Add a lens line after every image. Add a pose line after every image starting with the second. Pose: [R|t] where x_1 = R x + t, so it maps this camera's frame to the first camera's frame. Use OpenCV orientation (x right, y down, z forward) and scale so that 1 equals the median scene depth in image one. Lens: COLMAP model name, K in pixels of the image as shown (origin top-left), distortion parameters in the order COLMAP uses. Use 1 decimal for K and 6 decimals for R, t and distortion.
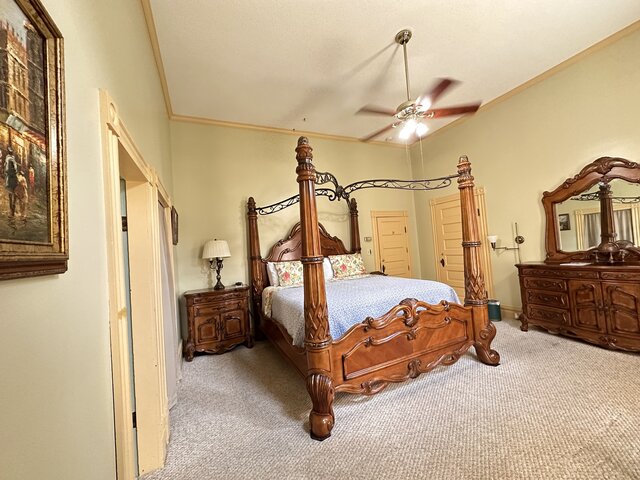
lens RADIAL K [[255.0, 0, 320.0], [0, 255.0, 240.0], [0, 0, 1]] dist [-0.001403, -0.000156]
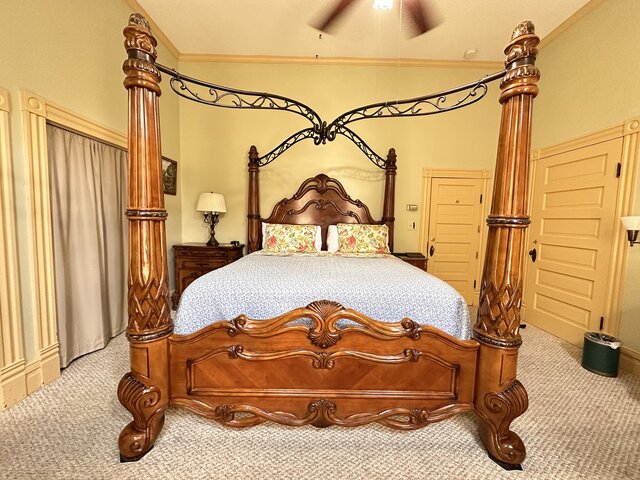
lens RADIAL K [[255.0, 0, 320.0], [0, 255.0, 240.0], [0, 0, 1]] dist [-0.001403, -0.000156]
pose [[0.905211, 0.129603, -0.404718, 0.401431], [-0.077736, 0.986790, 0.142132, 0.007692], [0.417792, -0.097199, 0.903328, 0.351787]]
